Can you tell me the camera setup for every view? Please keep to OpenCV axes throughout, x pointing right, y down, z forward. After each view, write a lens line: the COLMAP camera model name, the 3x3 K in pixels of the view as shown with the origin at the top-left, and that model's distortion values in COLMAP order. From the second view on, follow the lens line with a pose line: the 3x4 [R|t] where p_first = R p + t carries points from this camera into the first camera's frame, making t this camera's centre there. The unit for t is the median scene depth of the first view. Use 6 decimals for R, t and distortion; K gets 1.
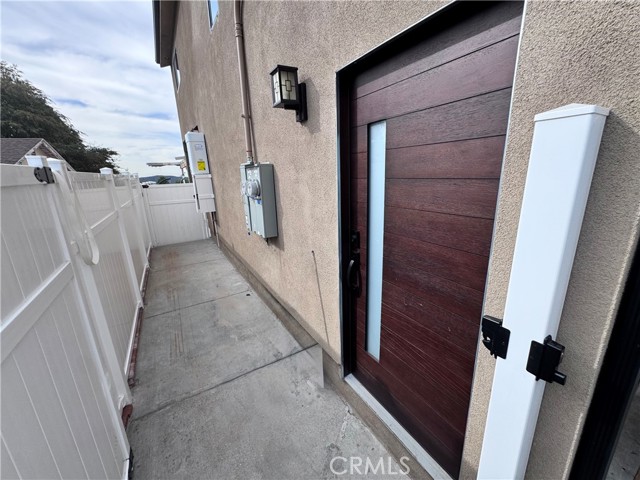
lens RADIAL K [[257.0, 0, 320.8], [0, 257.0, 238.6], [0, 0, 1]] dist [-0.002862, 0.000398]
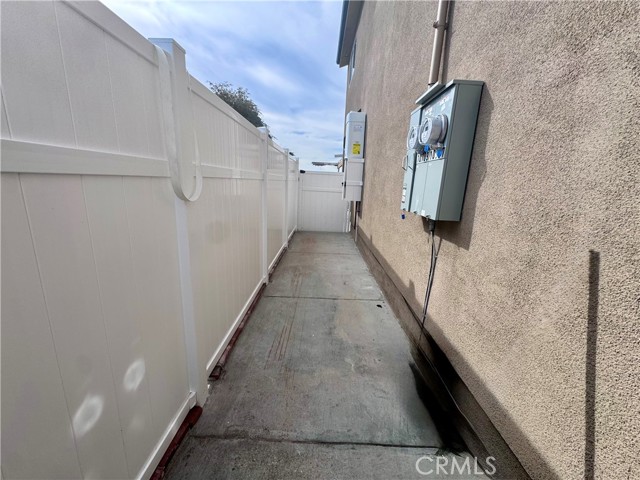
lens RADIAL K [[257.0, 0, 320.8], [0, 257.0, 238.6], [0, 0, 1]] dist [-0.002862, 0.000398]
pose [[0.850031, 0.183043, -0.493906, -0.096783], [-0.202666, 0.979147, 0.014078, 0.053401], [0.486183, 0.088132, 0.869401, 0.260489]]
